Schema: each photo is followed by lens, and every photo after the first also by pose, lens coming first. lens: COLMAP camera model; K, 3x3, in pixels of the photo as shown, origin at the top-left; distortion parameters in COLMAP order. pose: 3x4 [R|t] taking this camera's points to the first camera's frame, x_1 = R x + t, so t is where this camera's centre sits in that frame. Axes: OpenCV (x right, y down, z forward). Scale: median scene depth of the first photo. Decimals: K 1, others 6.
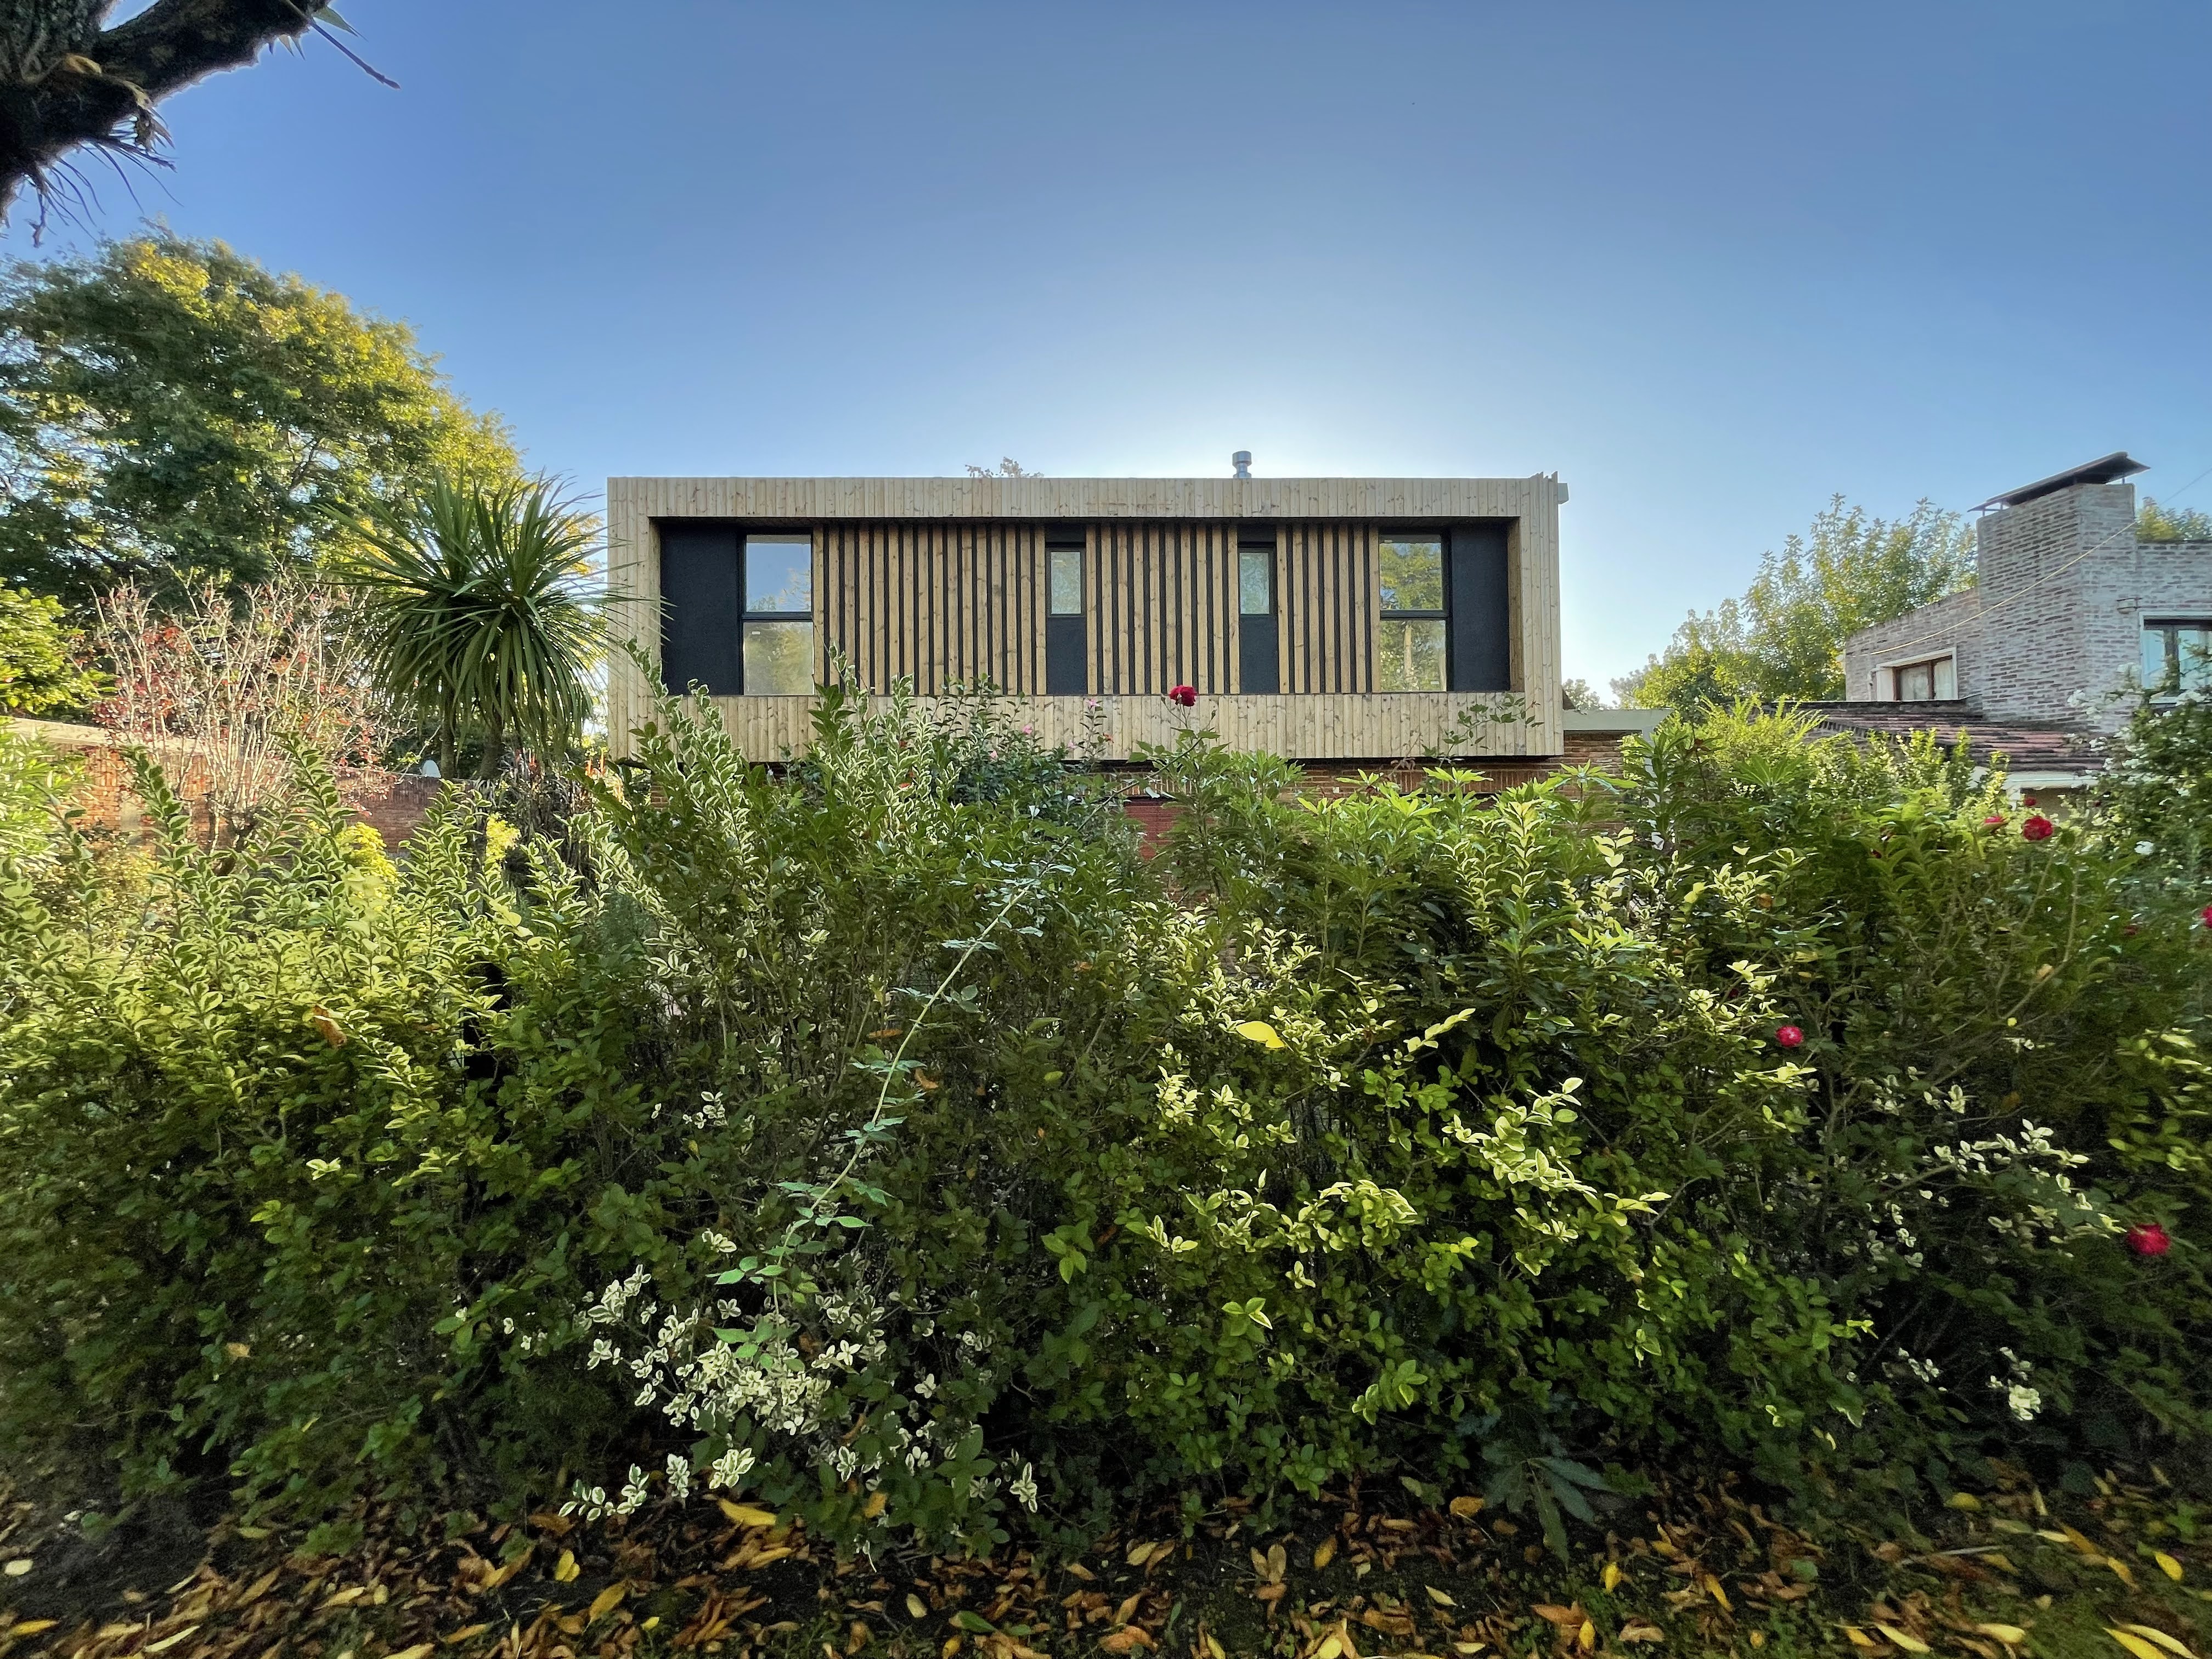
lens RADIAL K [[884.0, 0, 1106.0], [0, 884.0, 829.5], [0, 0, 1]] dist [-0.008365, 0.000021]
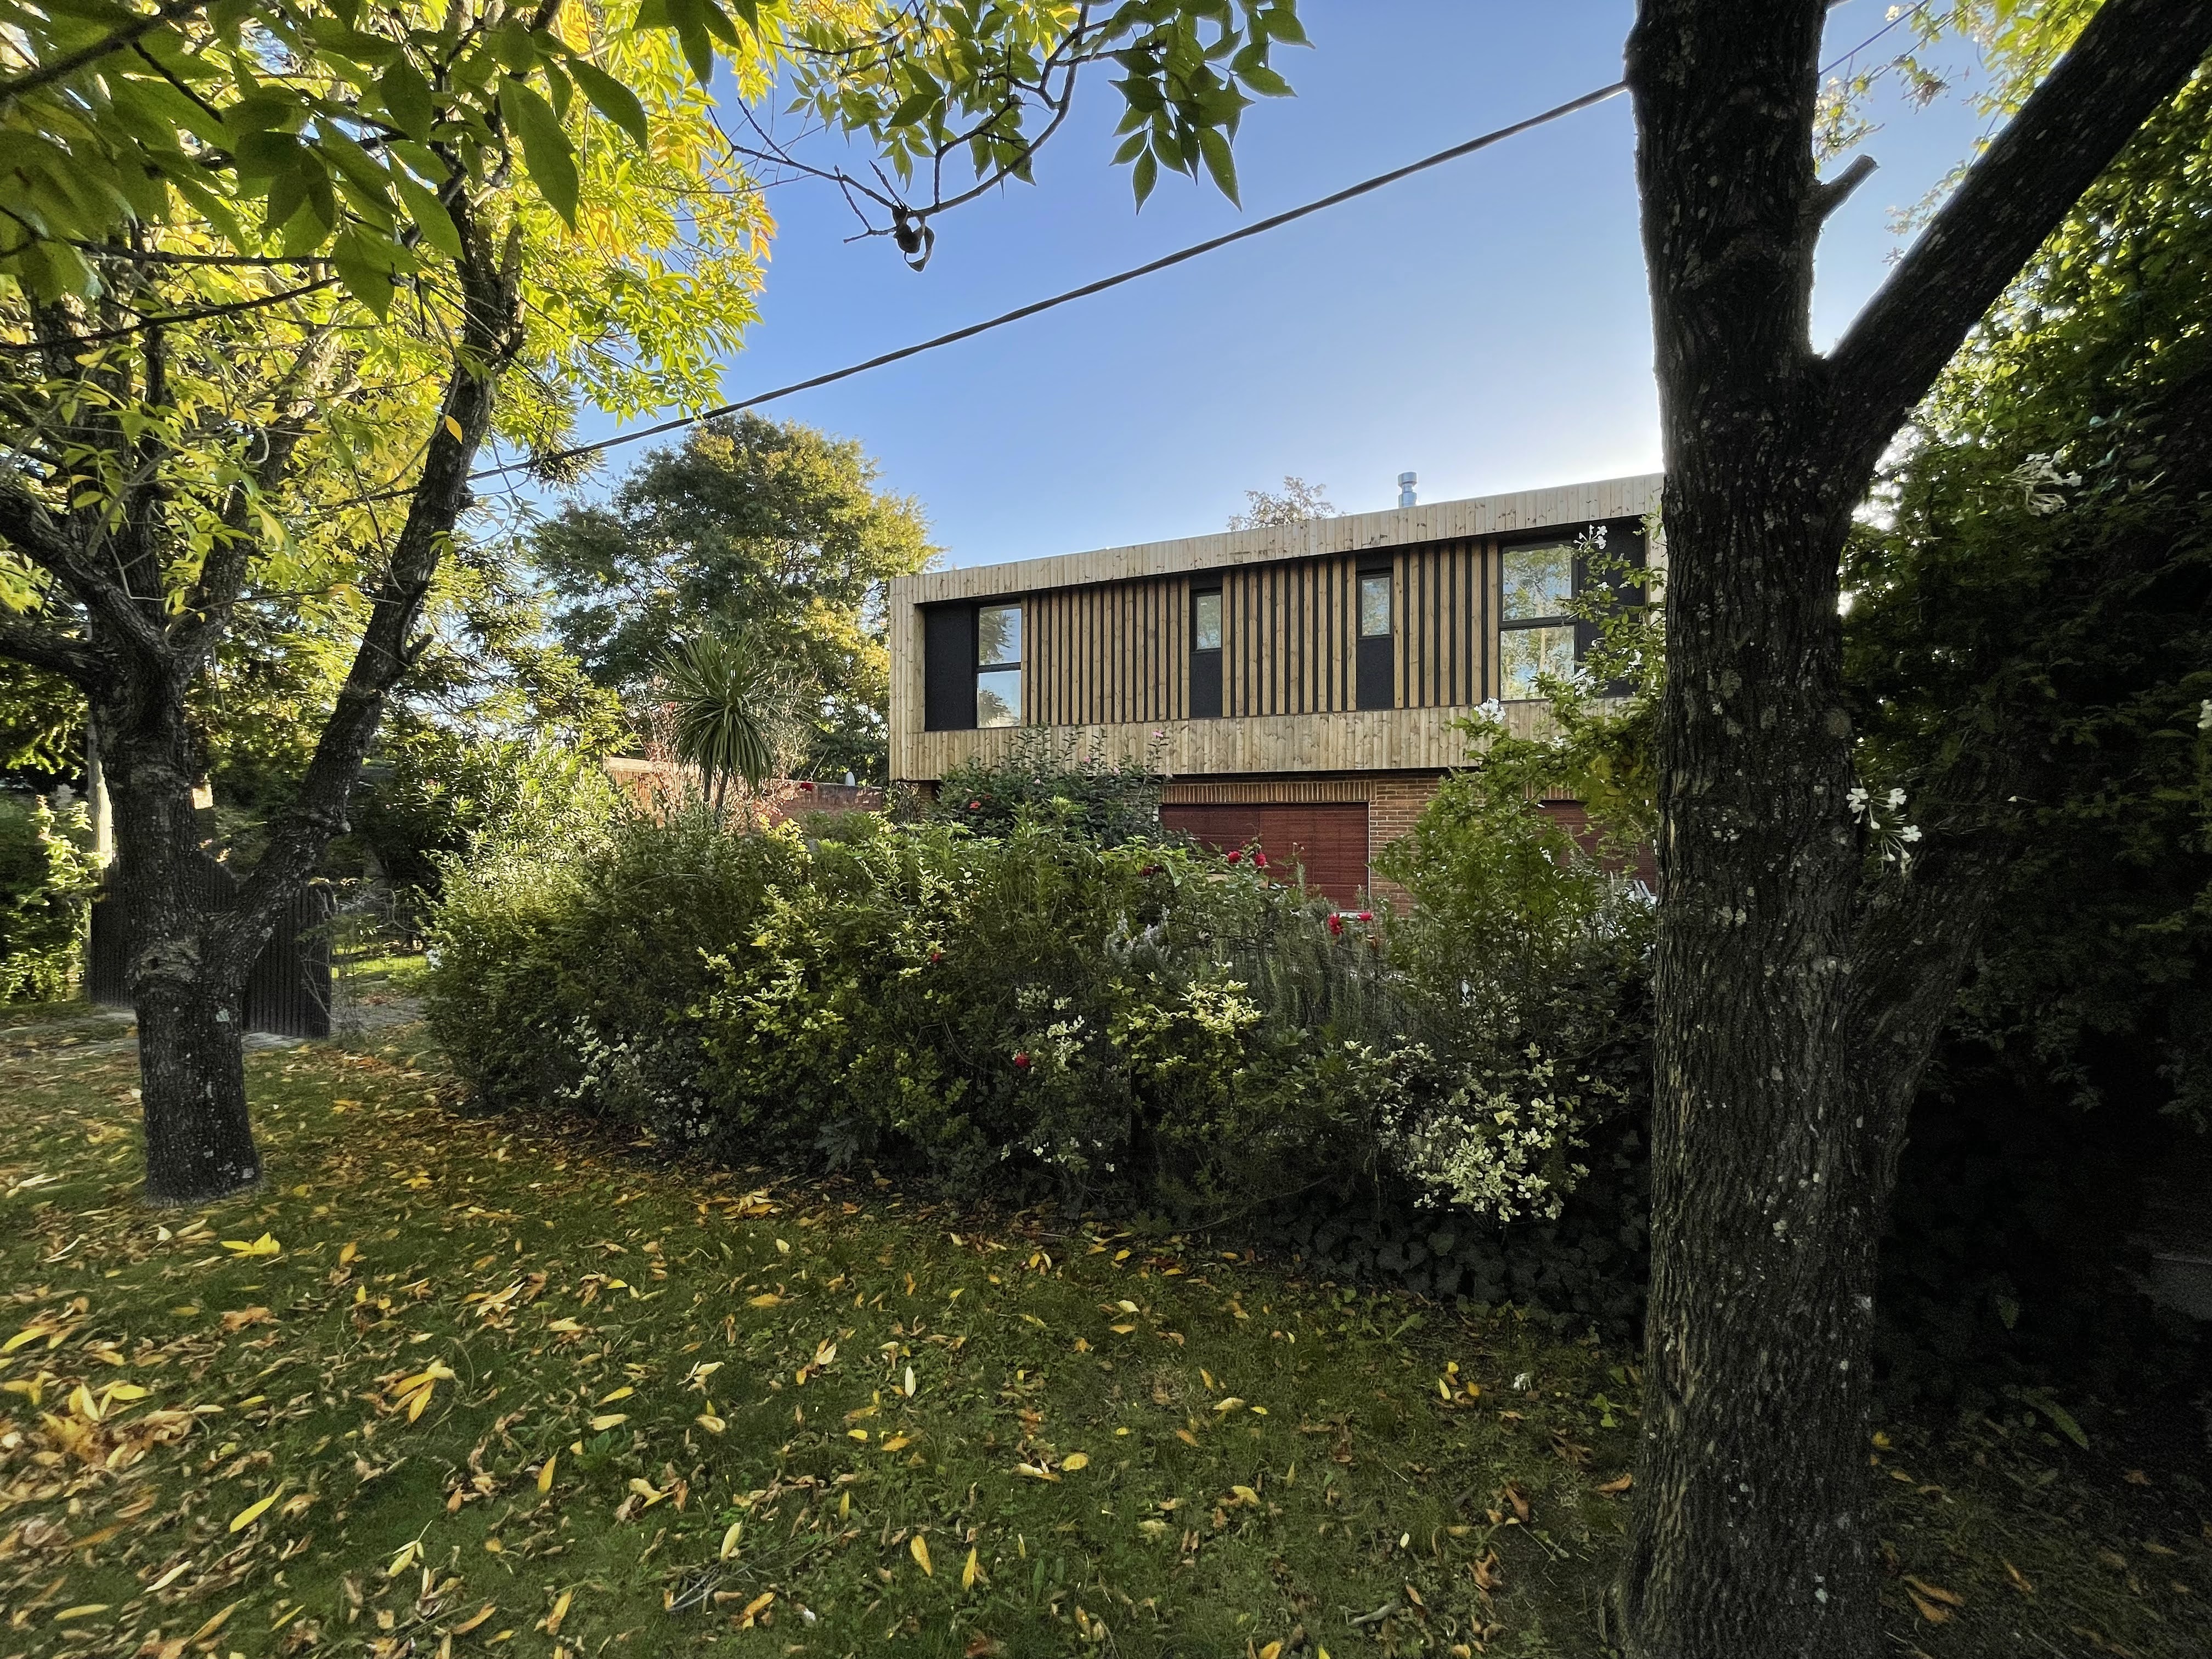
lens RADIAL K [[884.0, 0, 1106.0], [0, 884.0, 829.5], [0, 0, 1]] dist [-0.008365, 0.000021]
pose [[0.902196, 0.012059, -0.431159, 0.347436], [-0.008076, 0.999906, 0.011066, -0.014730], [0.431251, -0.006502, 0.902208, -0.127064]]
